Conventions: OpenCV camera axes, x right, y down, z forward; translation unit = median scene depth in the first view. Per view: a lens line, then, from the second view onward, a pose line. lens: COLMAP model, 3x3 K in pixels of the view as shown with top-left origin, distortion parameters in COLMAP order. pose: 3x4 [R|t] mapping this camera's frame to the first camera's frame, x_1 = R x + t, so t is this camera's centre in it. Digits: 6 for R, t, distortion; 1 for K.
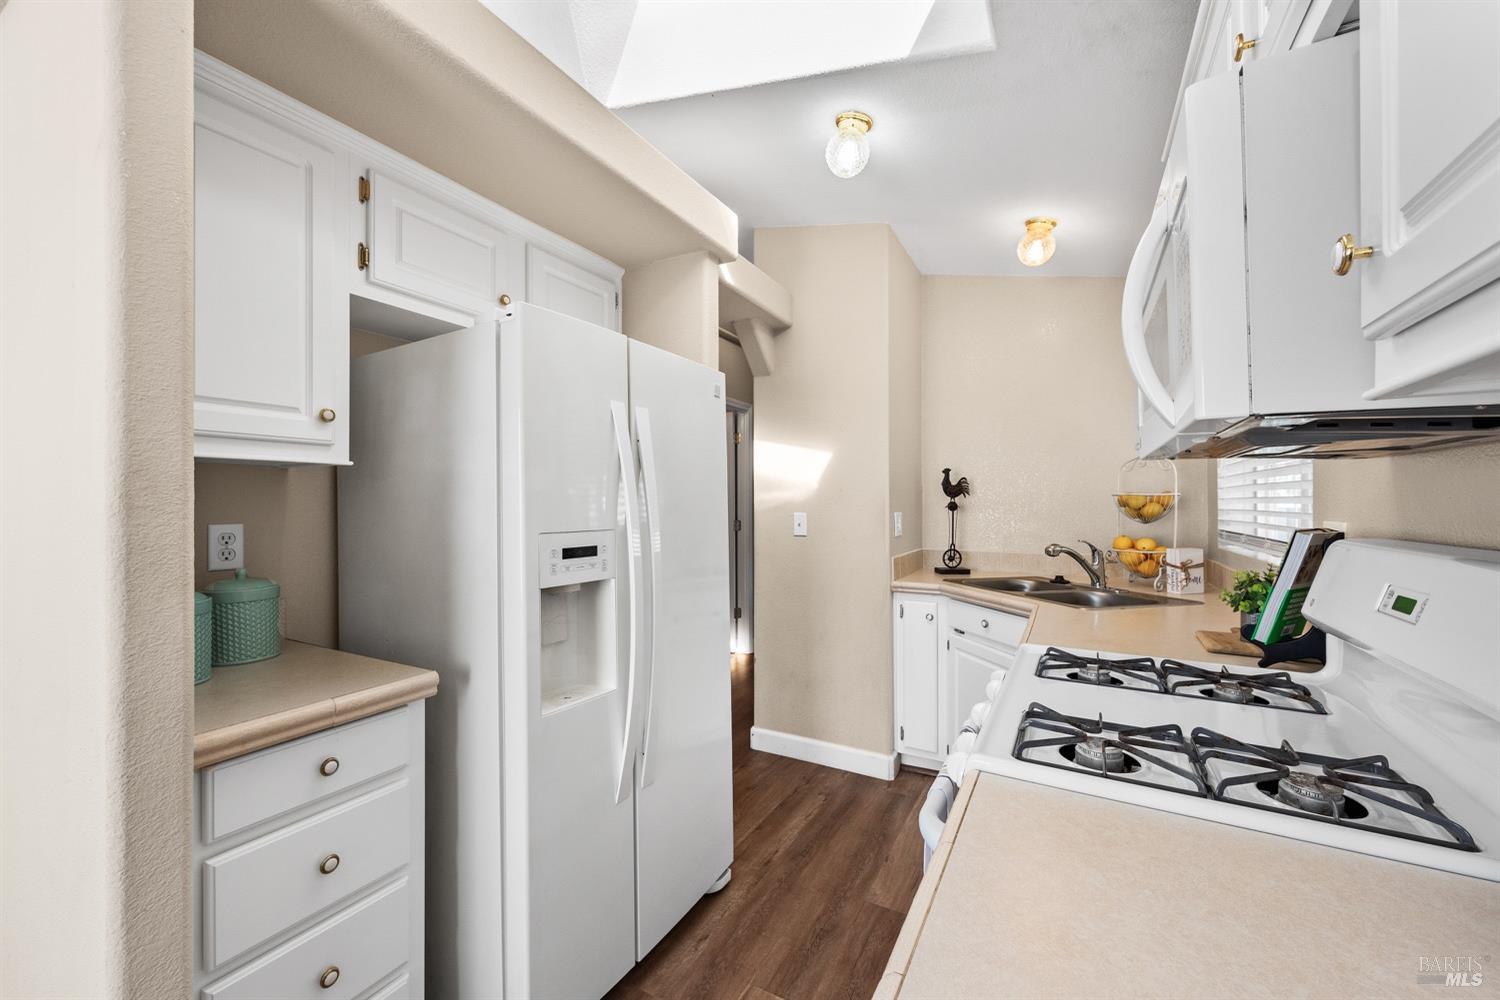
lens RADIAL K [[606.9, 0, 753.0], [0, 606.9, 496.9], [0, 0, 1]] dist [0.007981, -0.000054]
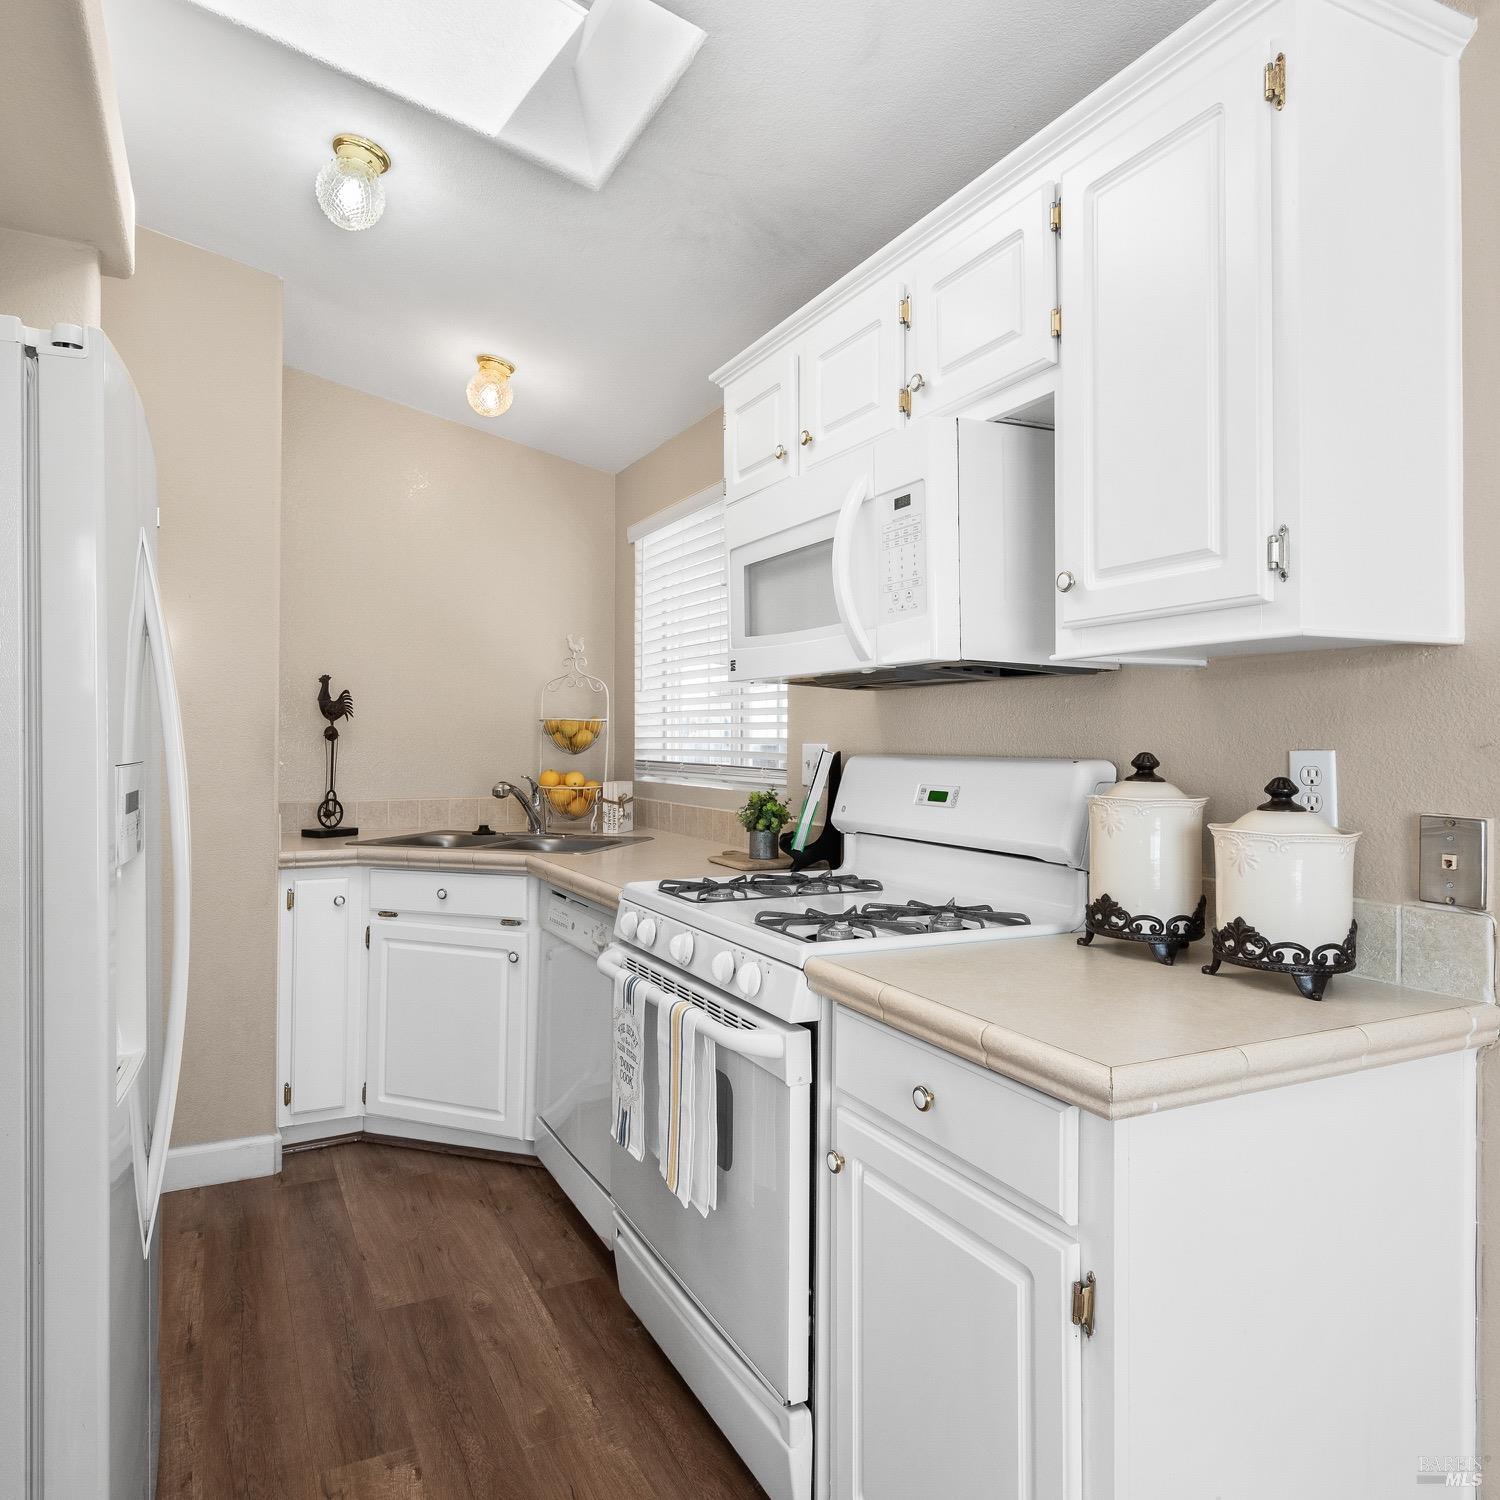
lens RADIAL K [[1035.9, 0, 728.1], [0, 1035.9, 720.3], [0, 0, 1]] dist [0.031413, -0.011517]
pose [[0.568144, 0.016917, 0.822755, -0.422075], [-0.010756, 0.999856, -0.013131, 0.013575], [-0.822859, -0.001389, 0.568244, 0.015209]]
